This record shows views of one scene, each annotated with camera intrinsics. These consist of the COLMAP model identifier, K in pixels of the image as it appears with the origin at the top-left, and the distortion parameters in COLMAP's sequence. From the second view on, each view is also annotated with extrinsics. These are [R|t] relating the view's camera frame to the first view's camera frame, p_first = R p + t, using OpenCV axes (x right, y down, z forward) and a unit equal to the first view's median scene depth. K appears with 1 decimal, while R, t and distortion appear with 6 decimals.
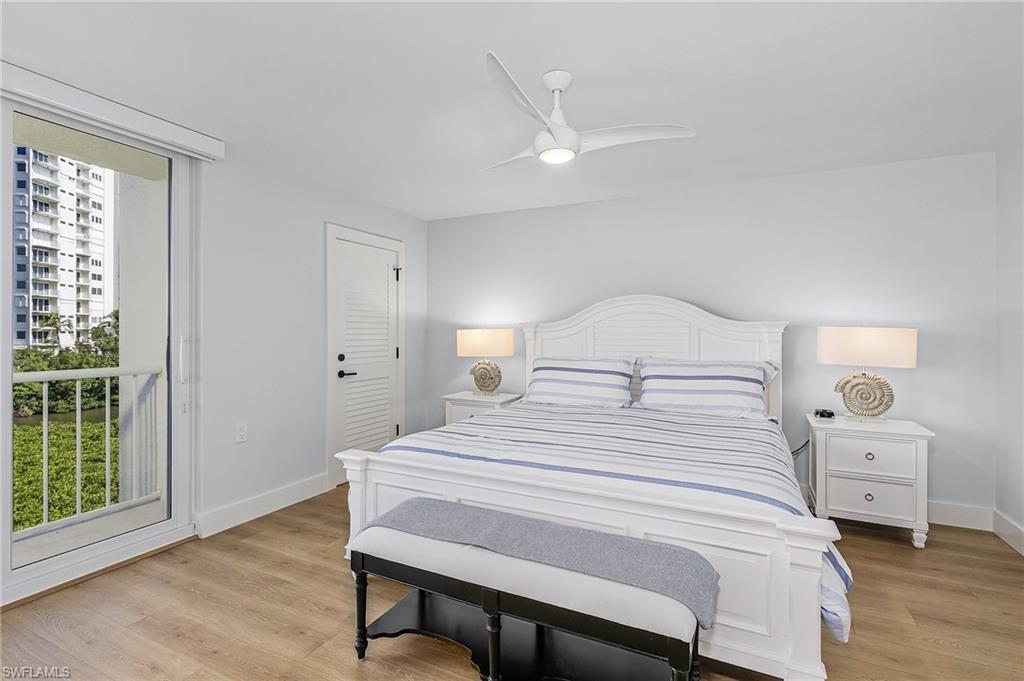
lens RADIAL K [[475.7, 0, 504.8], [0, 475.7, 334.7], [0, 0, 1]] dist [-0.005215, 0.001480]
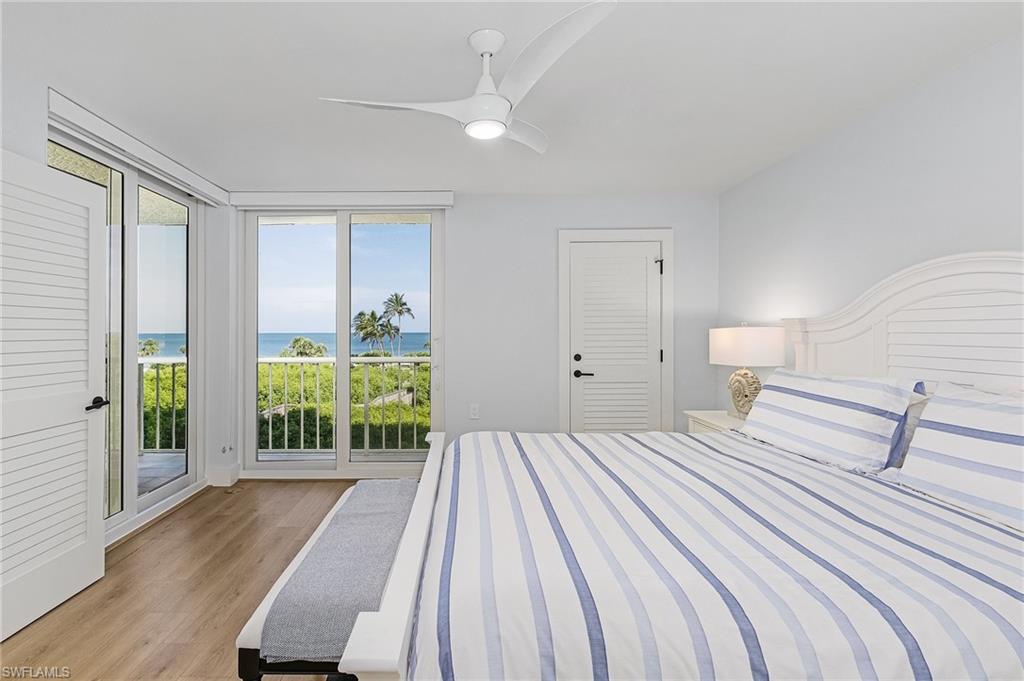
lens RADIAL K [[494.3, 0, 476.9], [0, 494.3, 332.6], [0, 0, 1]] dist [-0.001194, -0.000490]
pose [[0.434416, -0.002241, -0.900709, 0.517140], [0.000536, 0.999997, -0.002230, -0.003492], [0.900712, 0.000486, 0.434416, 0.336892]]
